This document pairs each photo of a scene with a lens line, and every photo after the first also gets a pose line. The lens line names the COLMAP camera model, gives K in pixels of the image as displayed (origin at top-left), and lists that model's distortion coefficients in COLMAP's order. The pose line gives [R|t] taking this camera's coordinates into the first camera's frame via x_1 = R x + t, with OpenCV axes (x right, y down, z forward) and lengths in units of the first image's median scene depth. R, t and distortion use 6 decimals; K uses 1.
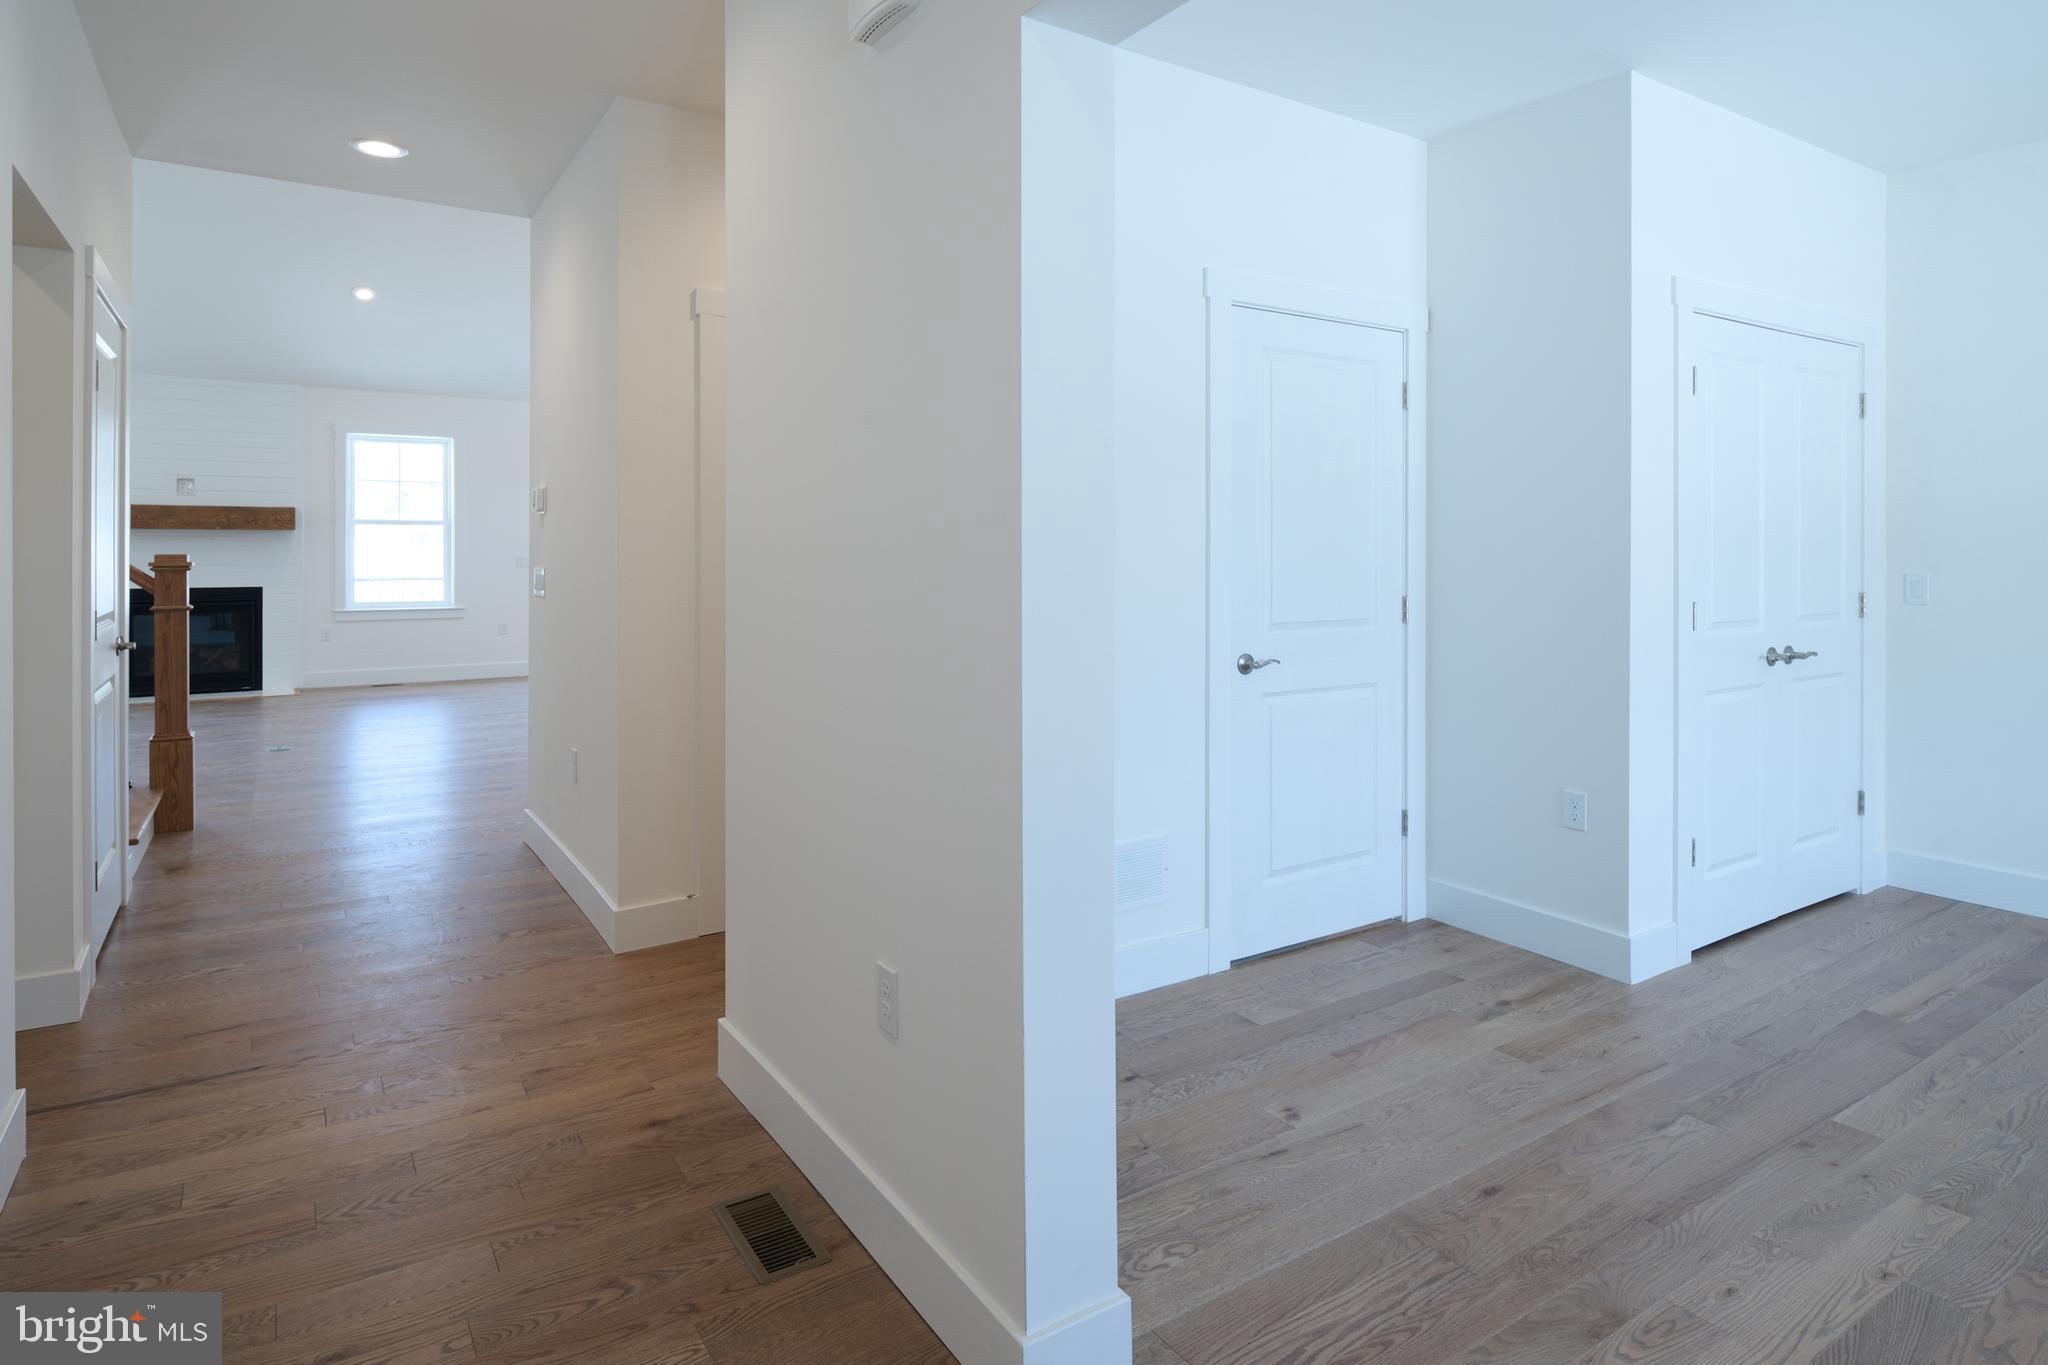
lens RADIAL K [[1141.1, 0, 1032.4], [0, 1141.1, 544.6], [0, 0, 1]] dist [0.001024, -0.005697]
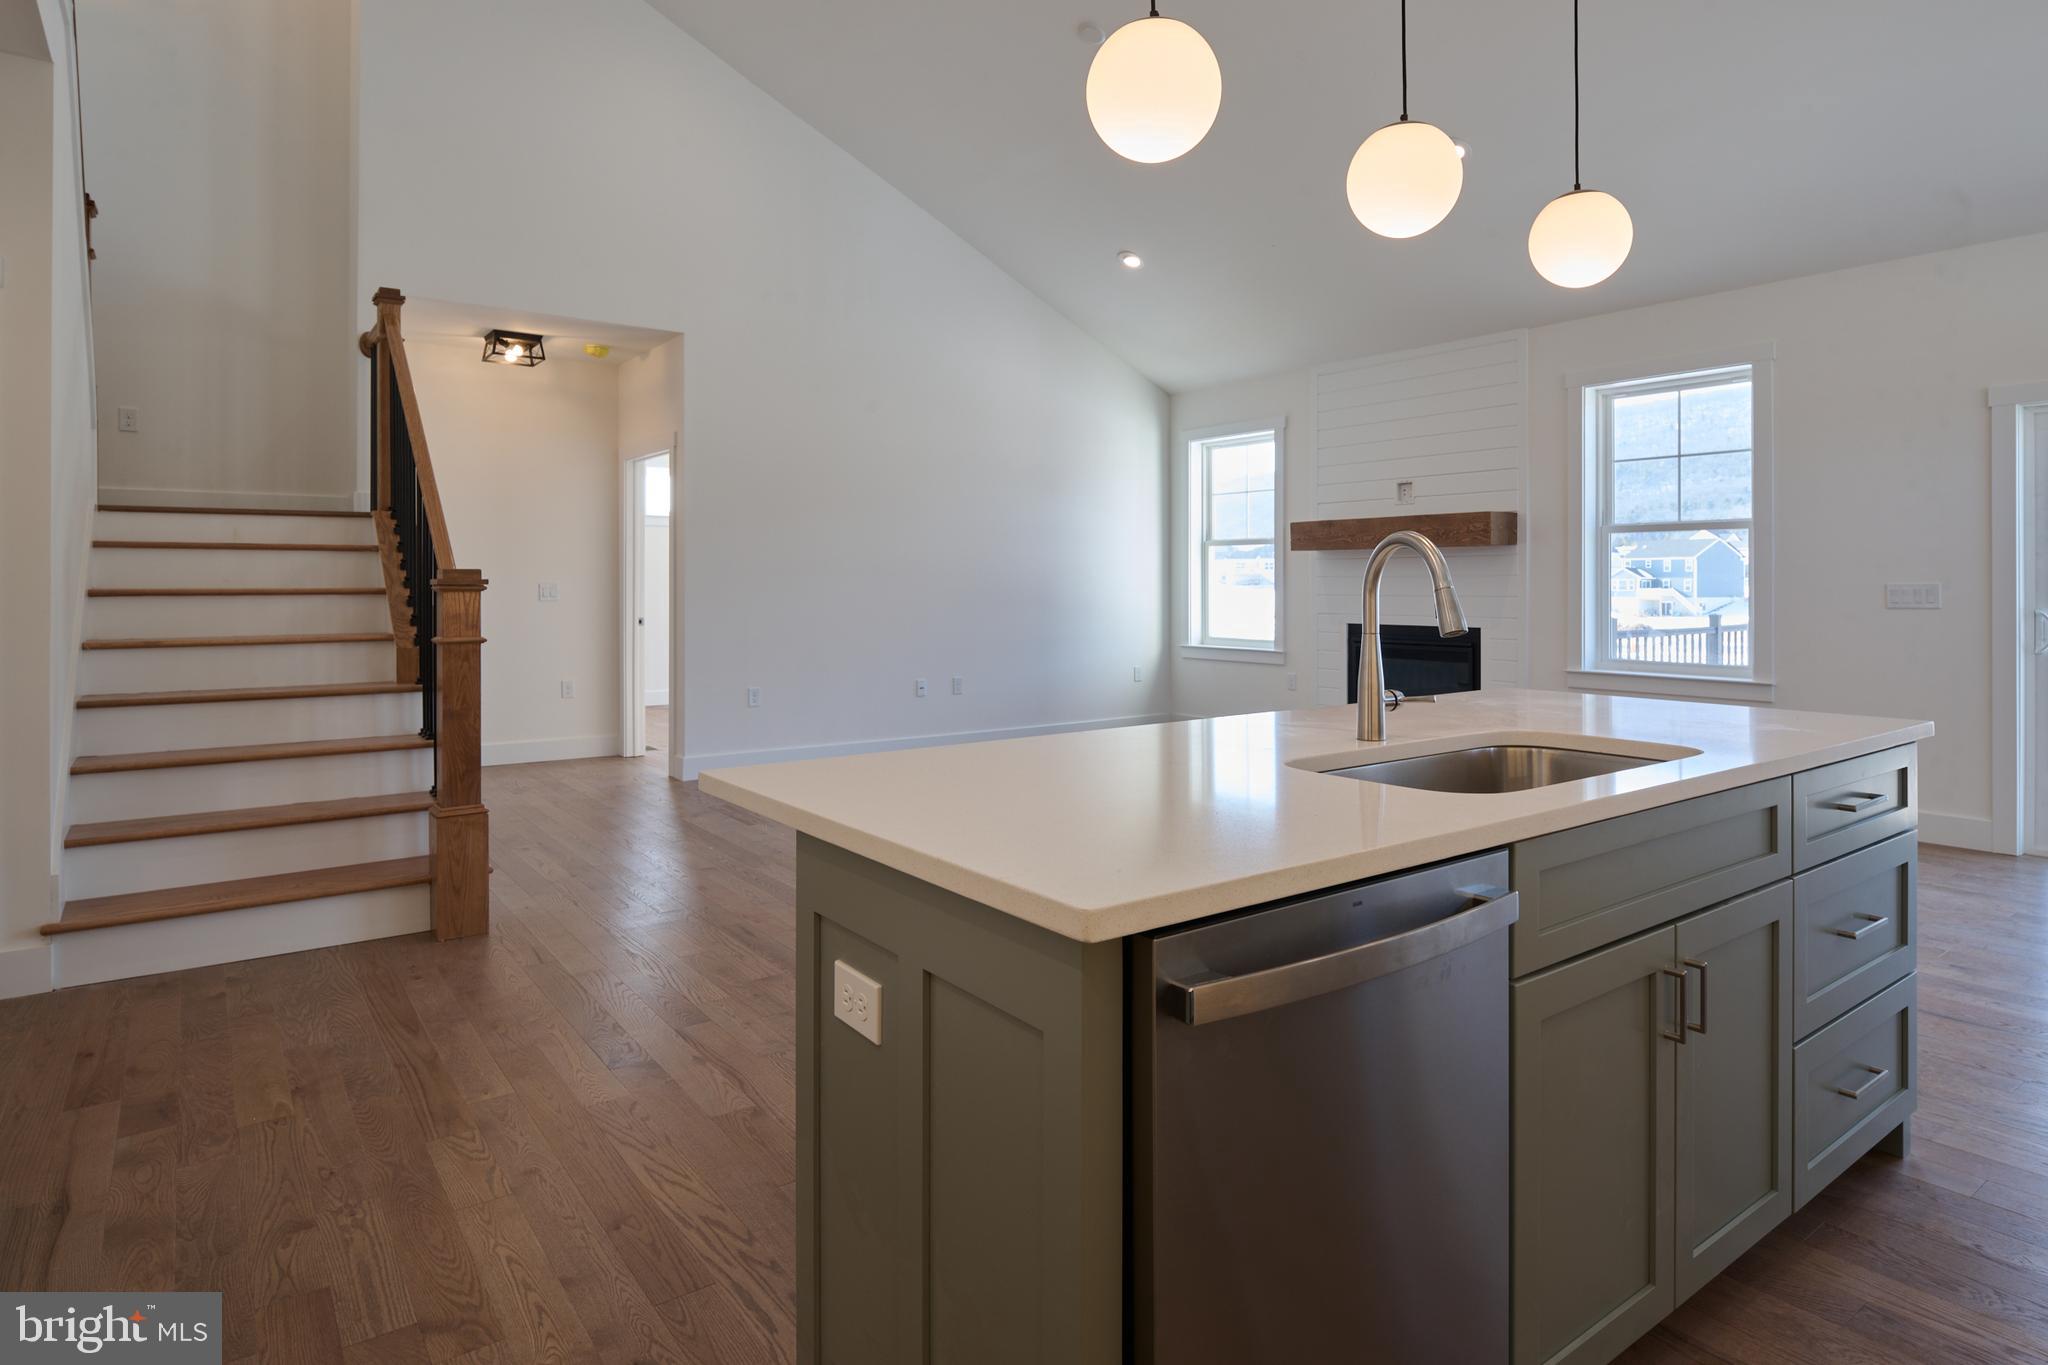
lens RADIAL K [[1141.1, 0, 1055.6], [0, 1141.1, 585.7], [0, 0, 1]] dist [0.001024, -0.005697]
pose [[0.064559, -0.000824, -0.997914, 0.011959], [0.002049, 0.999998, -0.000693, 0.024610], [0.997912, -0.002000, 0.064561, 1.568675]]
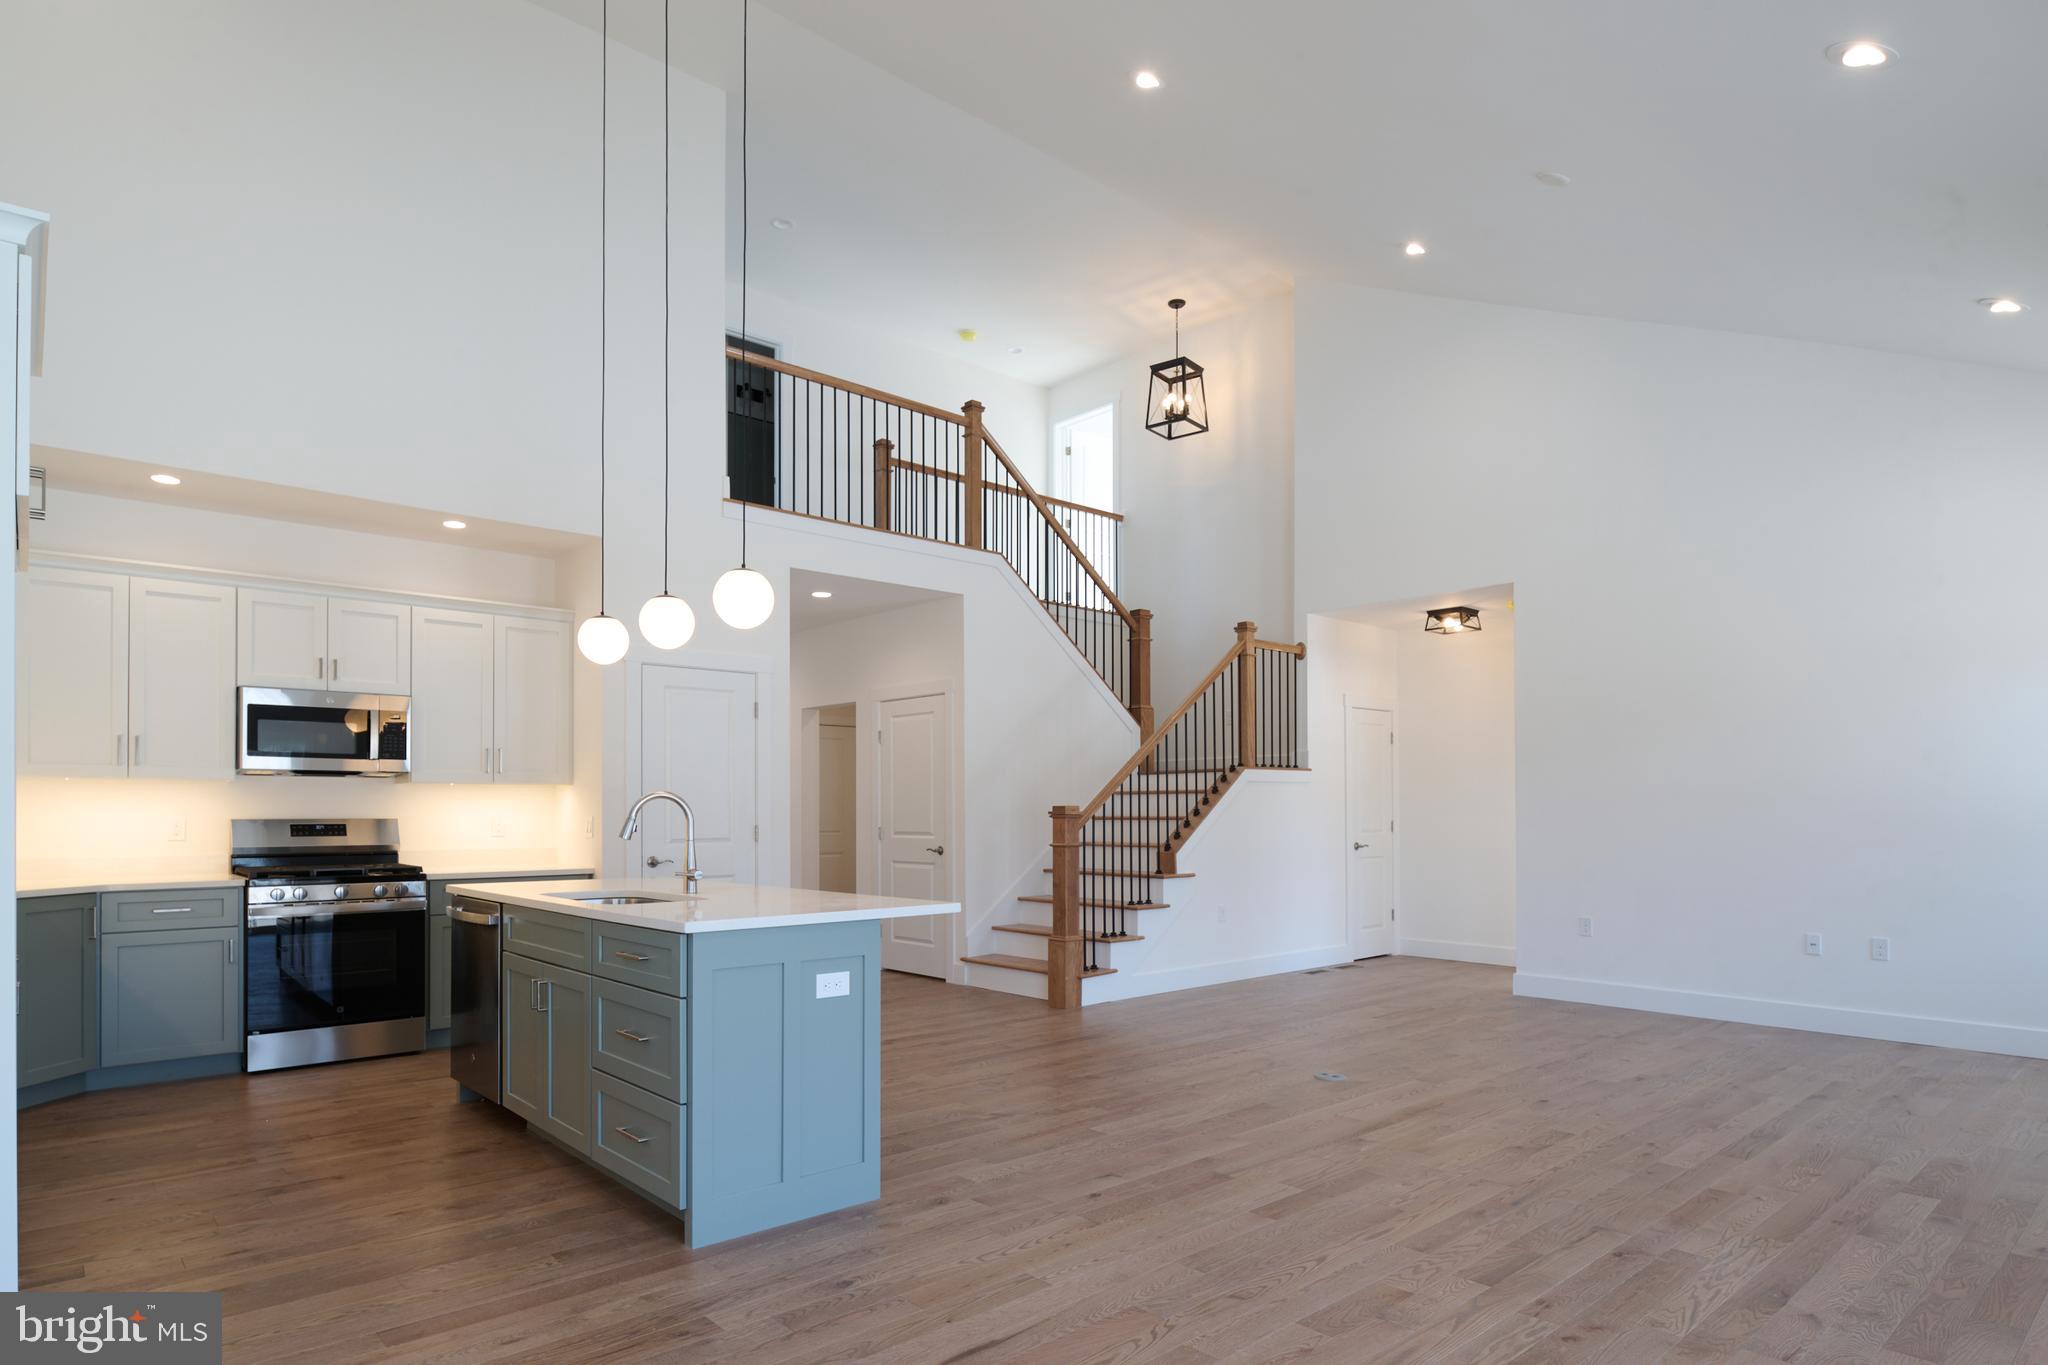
lens RADIAL K [[1141.1, 0, 1019.4], [0, 1141.1, 801.1], [0, 0, 1]] dist [0.001024, -0.005697]
pose [[-0.991410, -0.002287, -0.130768, -0.603338], [-0.000363, 0.999891, -0.014737, 0.027757], [0.130787, -0.014563, -0.991304, 2.693728]]
